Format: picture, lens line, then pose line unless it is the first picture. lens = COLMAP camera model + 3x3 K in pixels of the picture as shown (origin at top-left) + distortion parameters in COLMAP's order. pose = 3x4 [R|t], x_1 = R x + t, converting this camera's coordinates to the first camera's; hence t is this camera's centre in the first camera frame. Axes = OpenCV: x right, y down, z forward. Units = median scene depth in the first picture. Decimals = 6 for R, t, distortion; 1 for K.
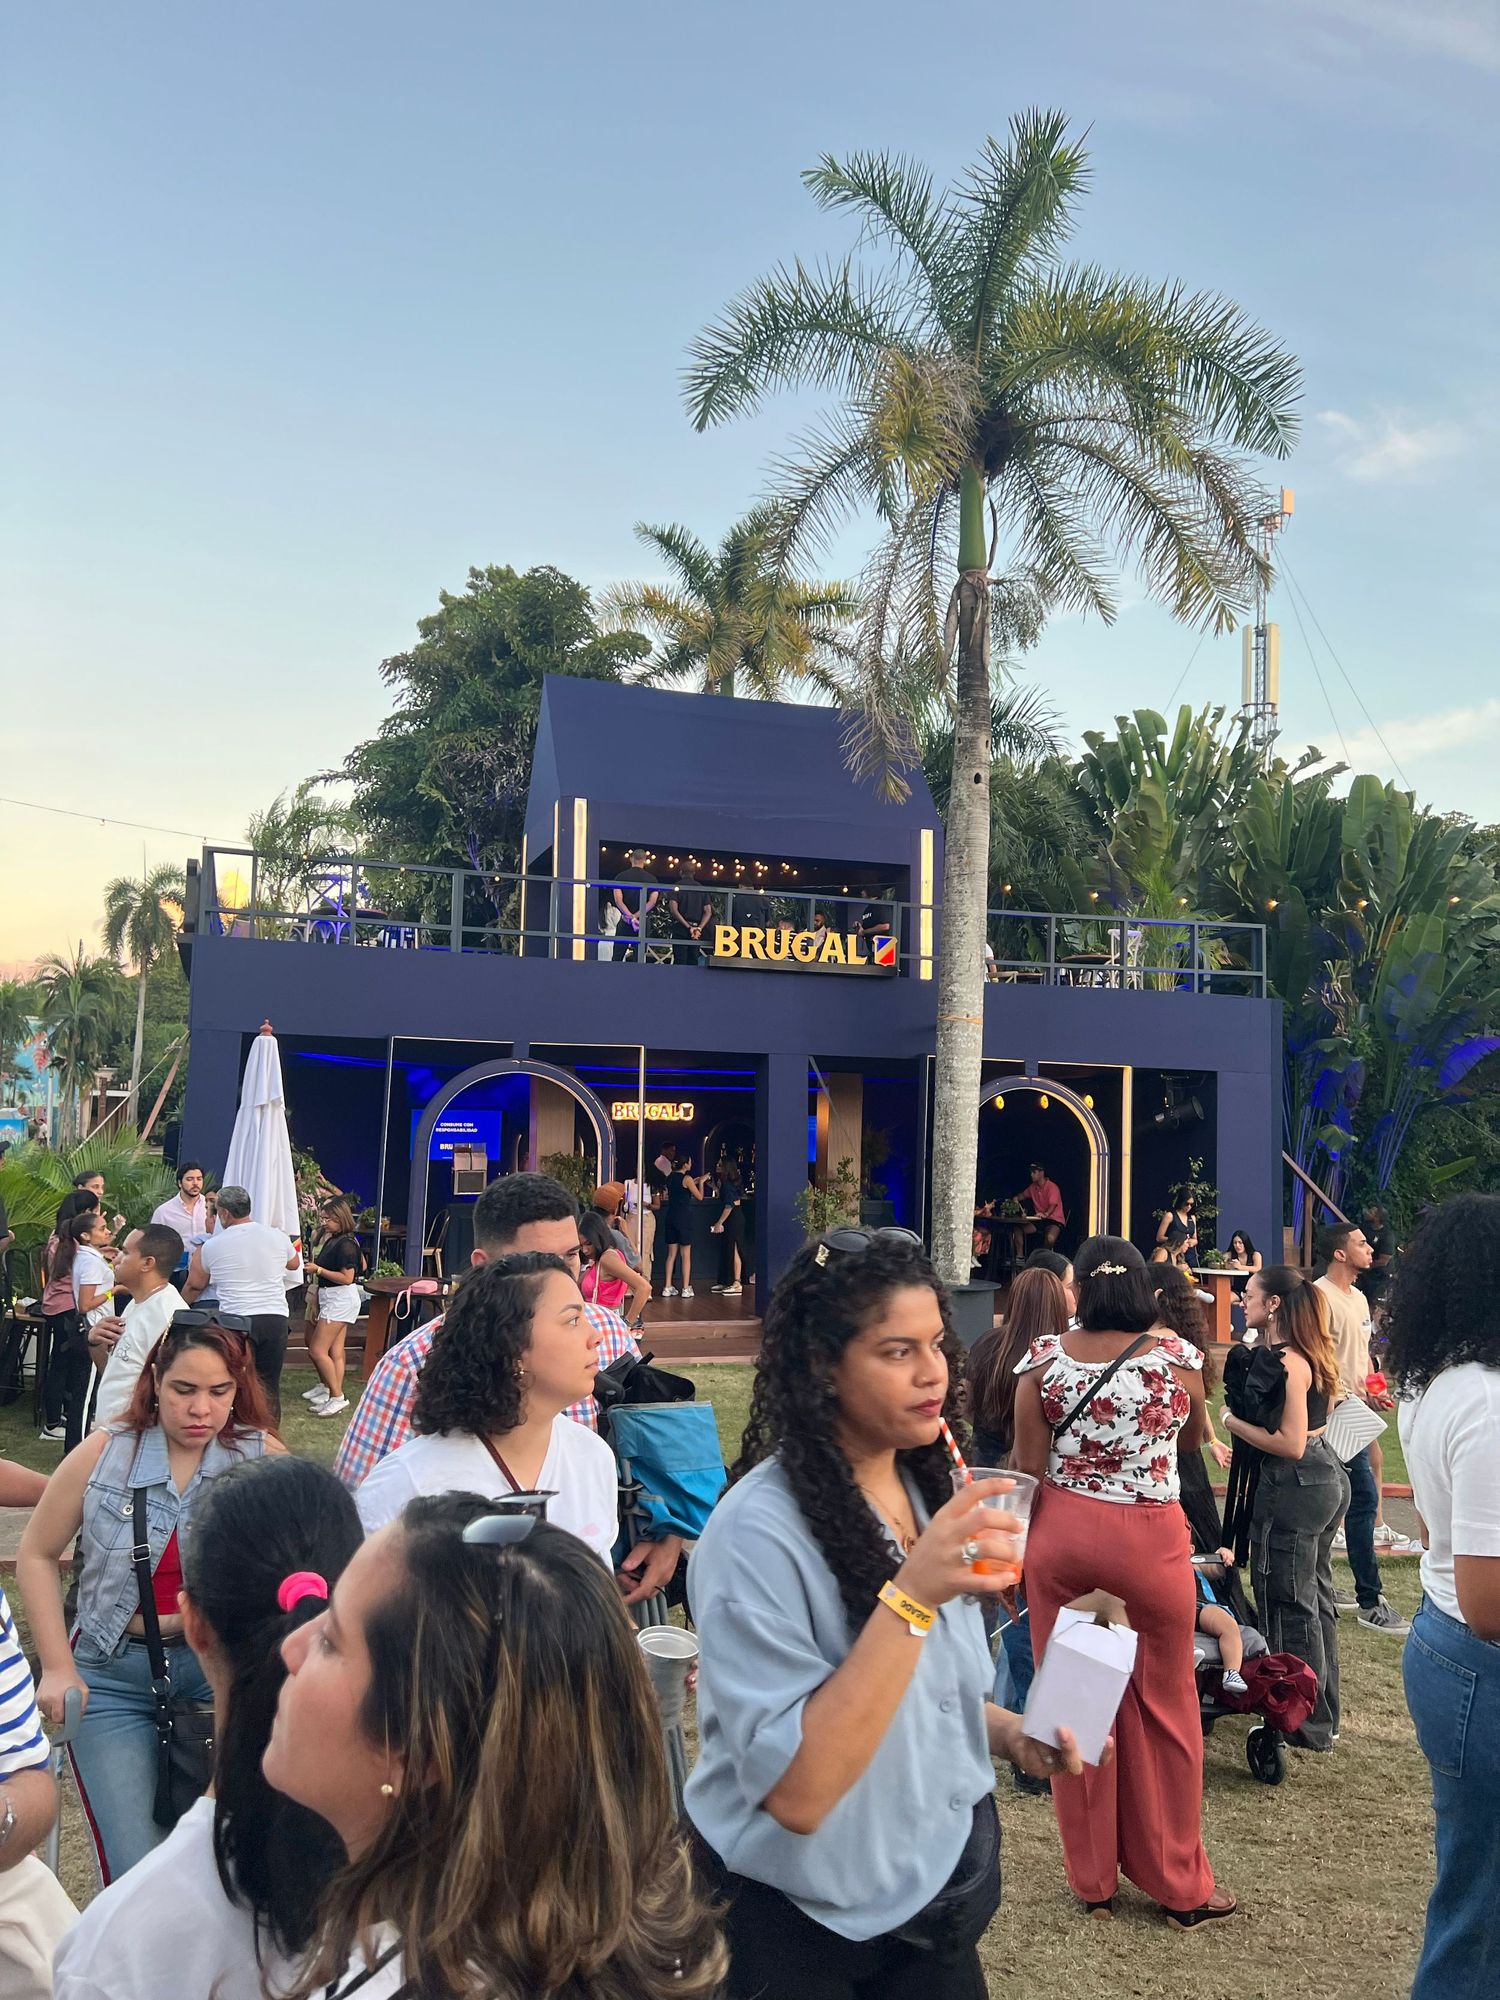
lens RADIAL K [[1510.1, 0, 745.8], [0, 1510.1, 998.9], [0, 0, 1]] dist [0.045048, -0.051585]
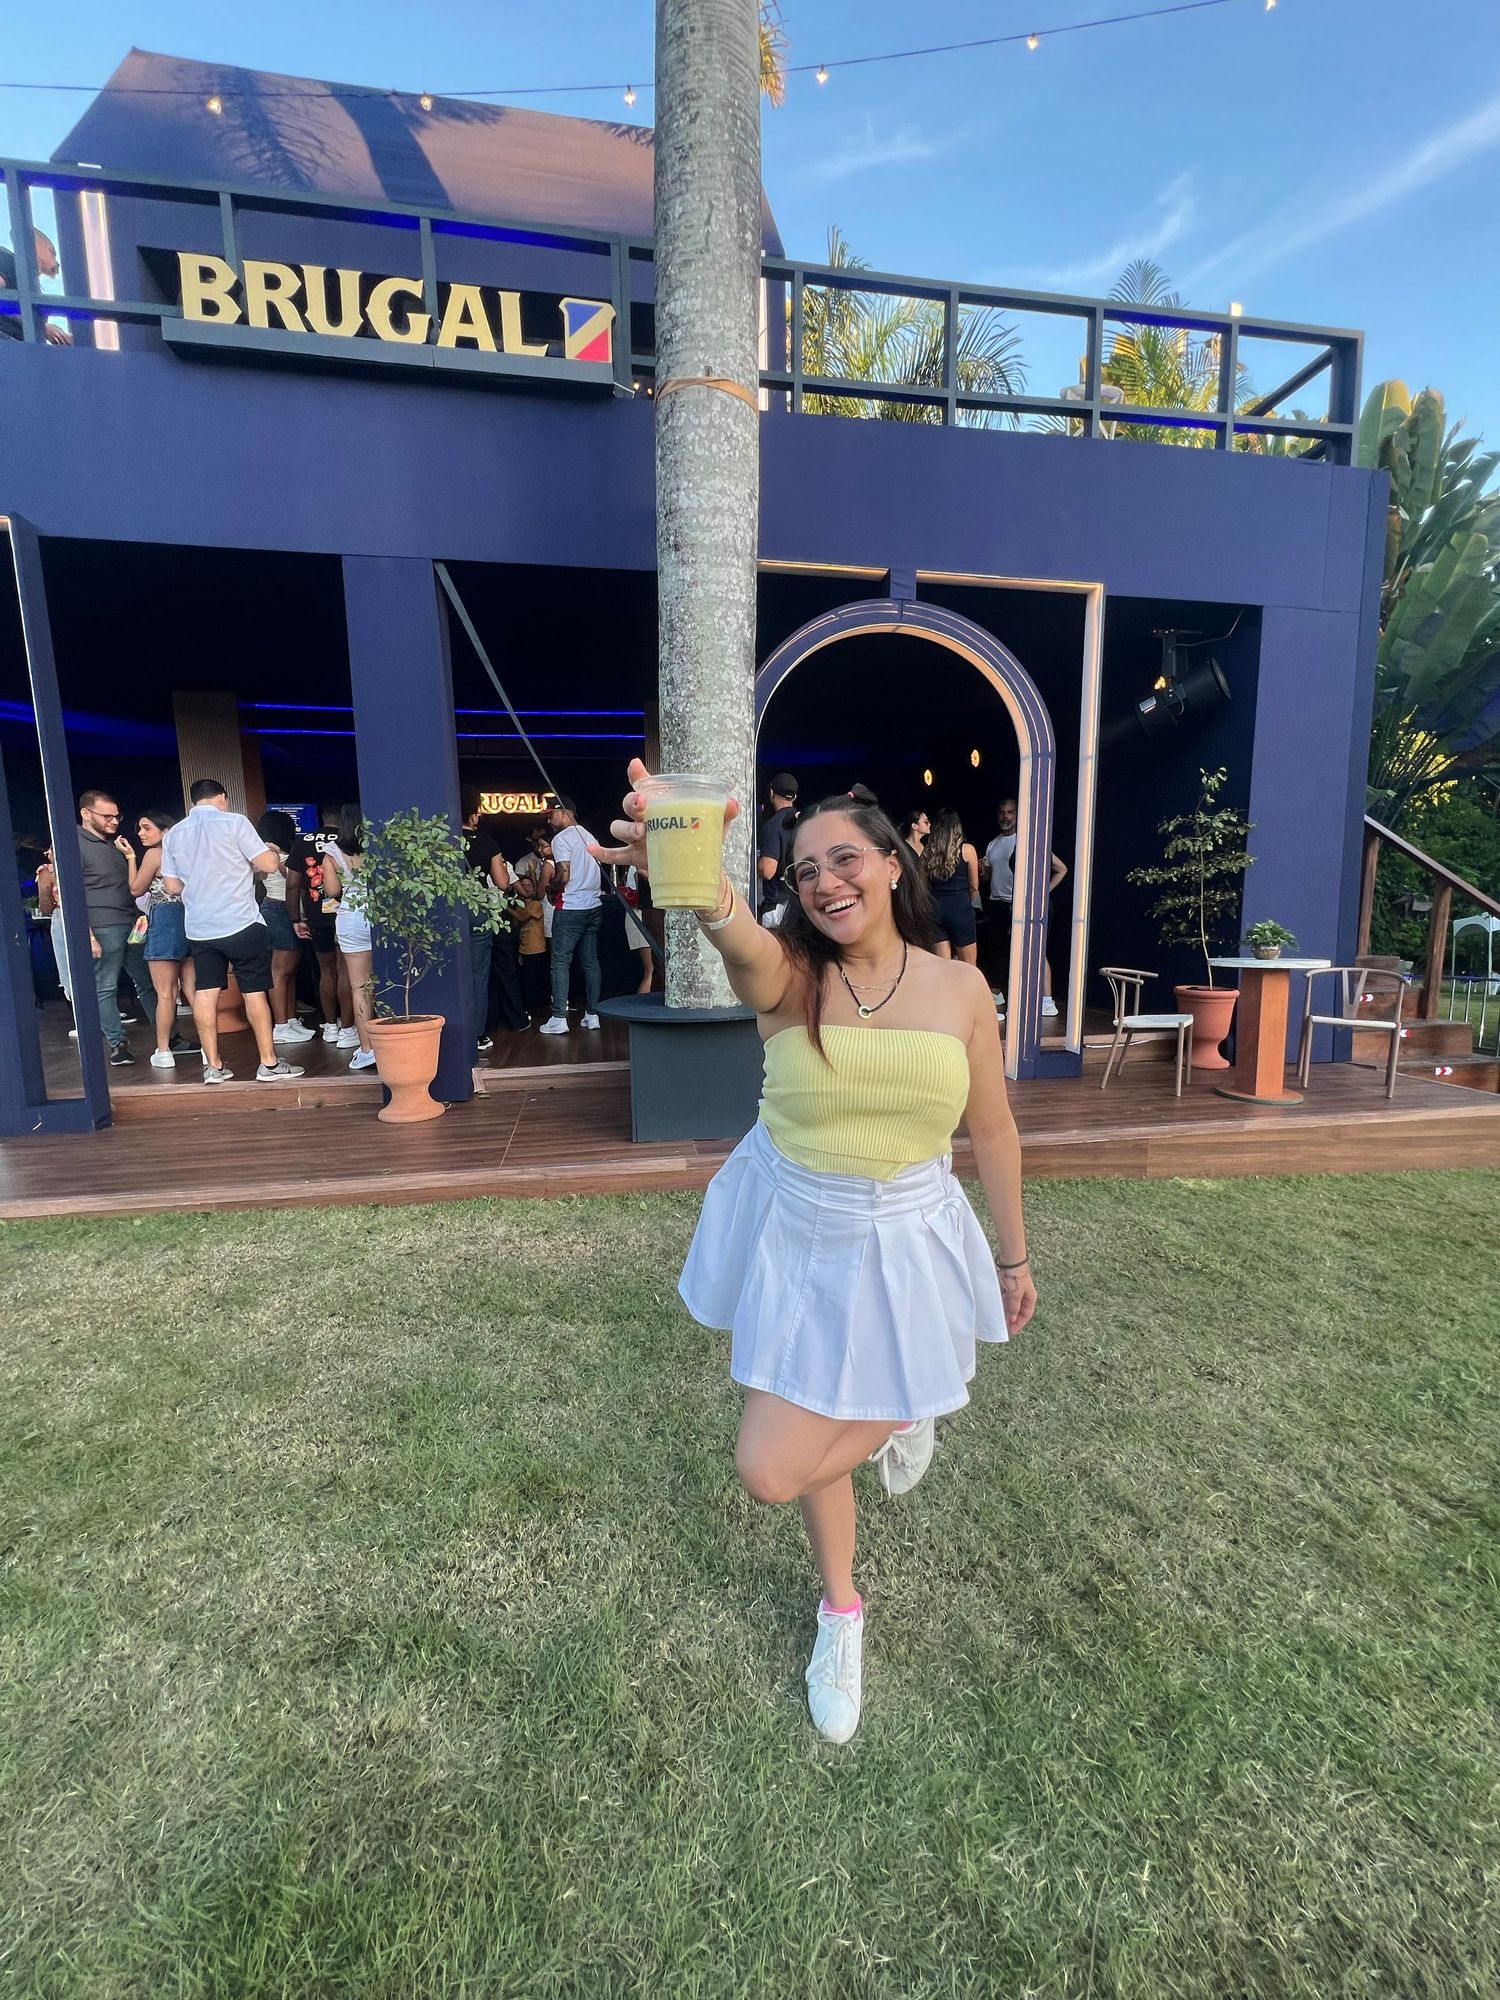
lens RADIAL K [[808.8, 0, 754.6], [0, 808.8, 1009.0], [0, 0, 1]] dist [-0.000094, -0.000089]
pose [[0.991017, -0.022743, -0.131789, 0.176871], [0.050170, 0.976688, 0.208717, 0.130502], [0.123970, -0.213454, 0.969056, 0.716822]]
